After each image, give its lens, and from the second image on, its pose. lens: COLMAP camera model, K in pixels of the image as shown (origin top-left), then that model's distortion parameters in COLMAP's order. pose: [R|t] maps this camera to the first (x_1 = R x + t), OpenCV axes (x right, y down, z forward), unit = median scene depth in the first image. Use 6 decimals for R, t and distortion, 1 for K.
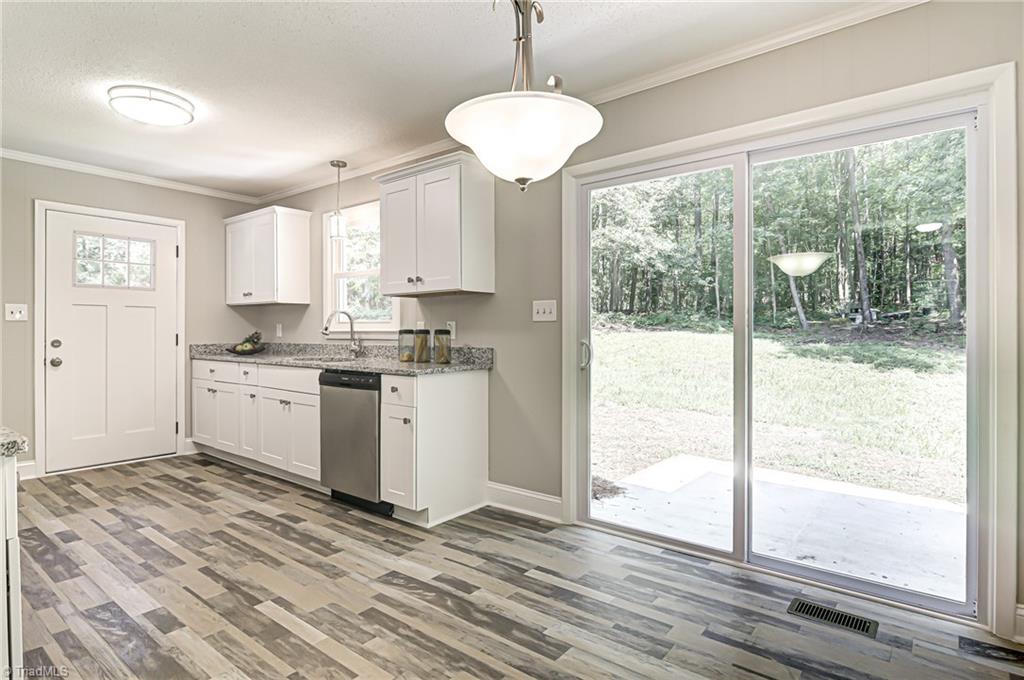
lens RADIAL K [[551.5, 0, 510.1], [0, 551.5, 332.7], [0, 0, 1]] dist [0.014652, -0.011264]
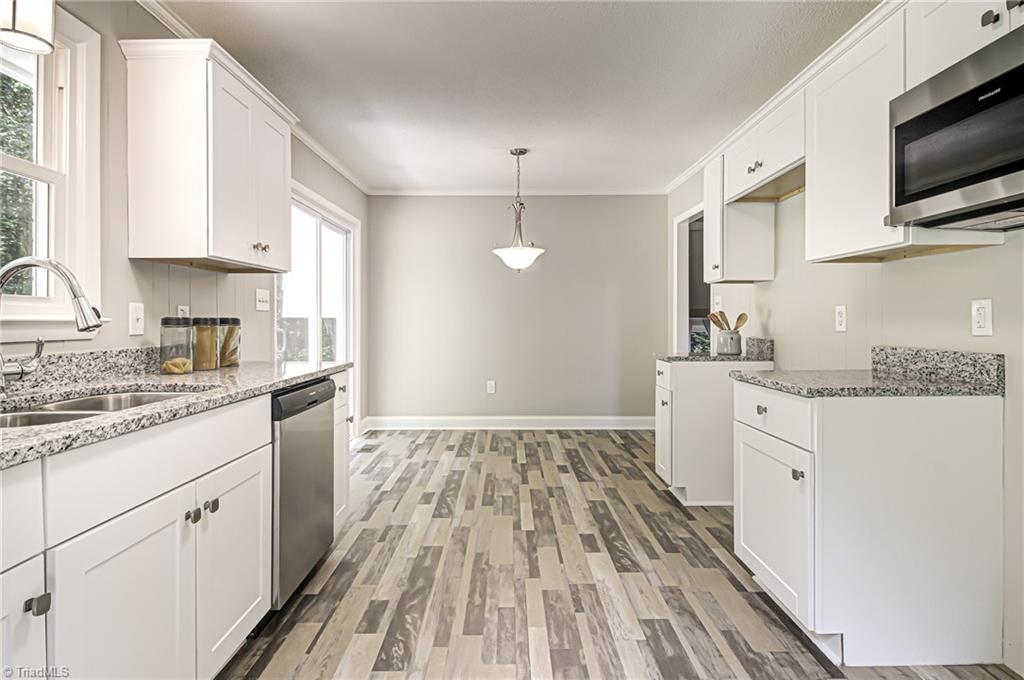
lens RADIAL K [[551.5, 0, 513.6], [0, 551.5, 321.5], [0, 0, 1]] dist [0.014652, -0.011264]
pose [[-0.638798, 0.001597, 0.769373, -1.081610], [0.004866, 0.999986, 0.001964, -0.001050], [-0.769359, 0.004999, -0.638797, 1.406287]]
